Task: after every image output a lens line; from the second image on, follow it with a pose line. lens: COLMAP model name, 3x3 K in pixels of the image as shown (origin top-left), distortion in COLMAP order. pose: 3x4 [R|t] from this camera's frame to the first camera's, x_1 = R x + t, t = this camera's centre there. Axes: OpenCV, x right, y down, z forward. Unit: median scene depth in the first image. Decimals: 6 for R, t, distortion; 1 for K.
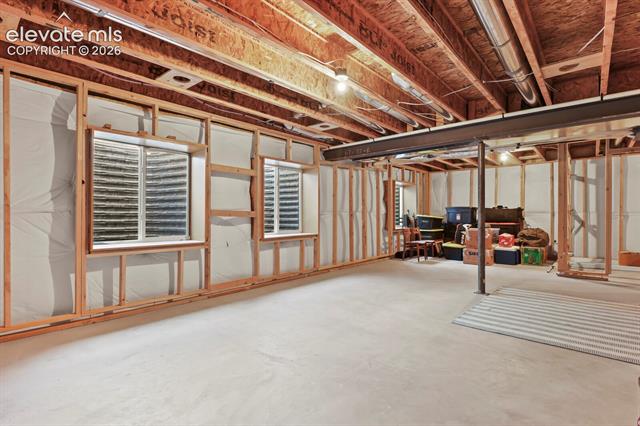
lens RADIAL K [[310.1, 0, 323.1], [0, 310.1, 213.9], [0, 0, 1]] dist [-0.004347, -0.003375]
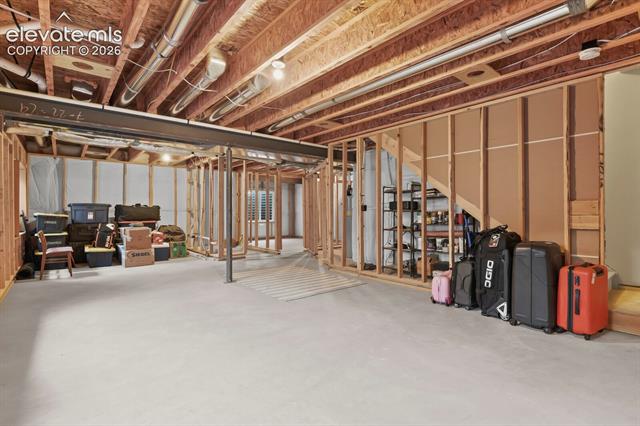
lens RADIAL K [[310.1, 0, 323.4], [0, 310.1, 213.2], [0, 0, 1]] dist [-0.004347, -0.003375]
pose [[0.135900, -0.001944, 0.990721, -0.325718], [-0.001013, 0.999997, 0.002102, 0.000765], [-0.990722, -0.001289, 0.135898, 0.290101]]
